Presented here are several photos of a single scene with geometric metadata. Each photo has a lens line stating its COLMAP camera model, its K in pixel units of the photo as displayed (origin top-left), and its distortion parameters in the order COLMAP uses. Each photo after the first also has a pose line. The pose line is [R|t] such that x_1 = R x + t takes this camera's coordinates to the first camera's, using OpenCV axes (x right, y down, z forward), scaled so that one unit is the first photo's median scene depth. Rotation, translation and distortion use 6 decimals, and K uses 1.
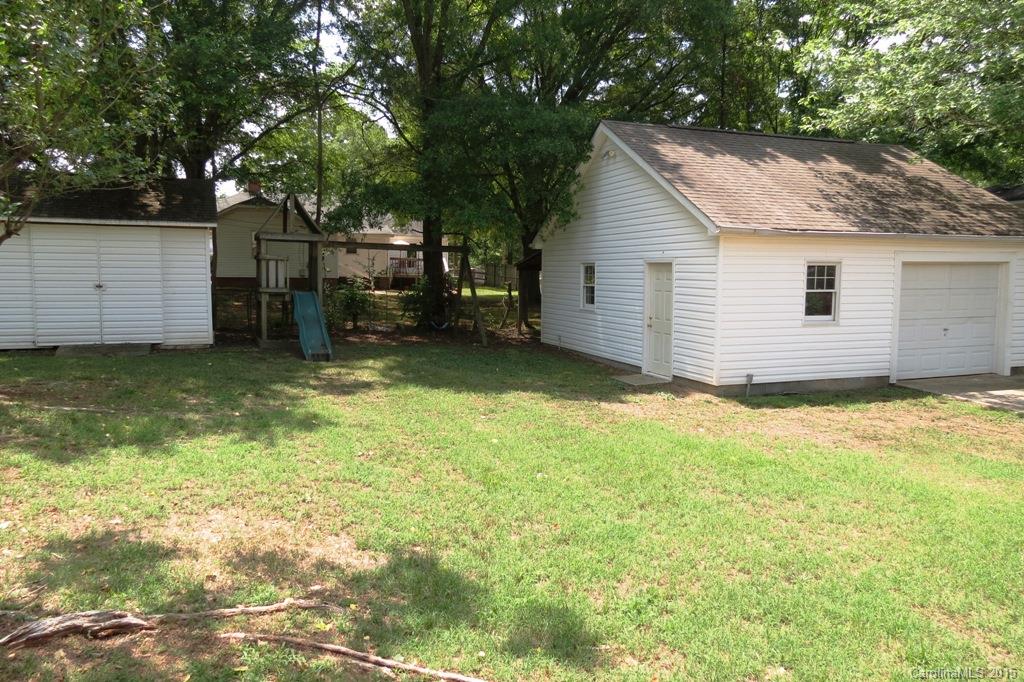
lens RADIAL K [[722.2, 0, 509.2], [0, 722.2, 338.9], [0, 0, 1]] dist [-0.036822, 0.023570]
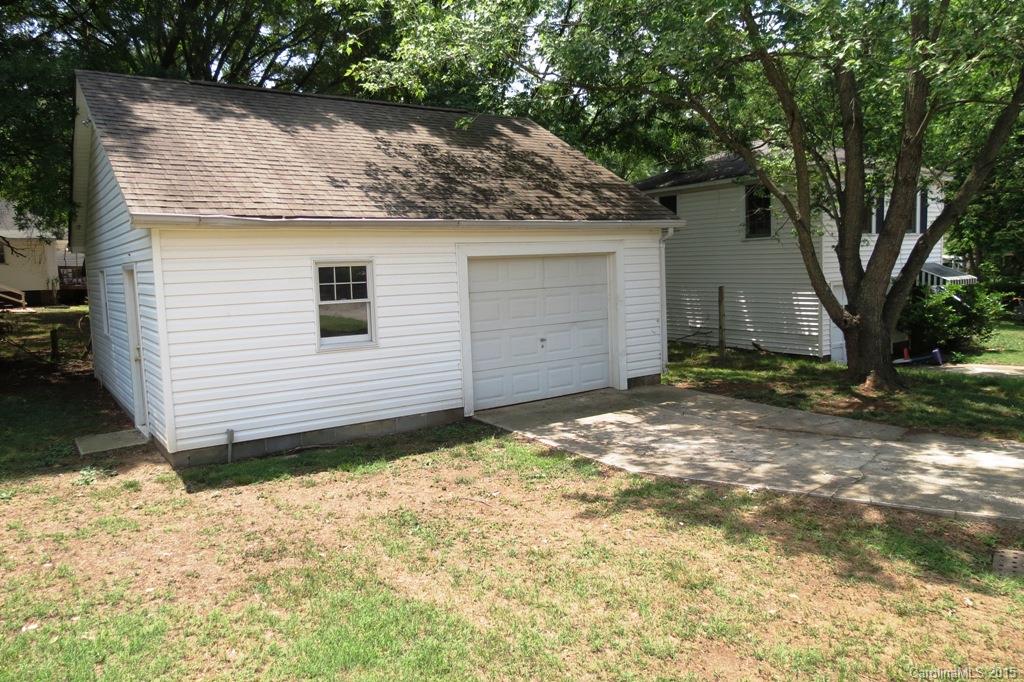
lens RADIAL K [[722.2, 0, 509.2], [0, 722.2, 338.9], [0, 0, 1]] dist [-0.036822, 0.023570]
pose [[0.961534, -0.059786, 0.268102, 0.370319], [0.058803, 0.998201, 0.011702, -0.026368], [-0.268320, 0.004513, 0.963319, 0.242949]]
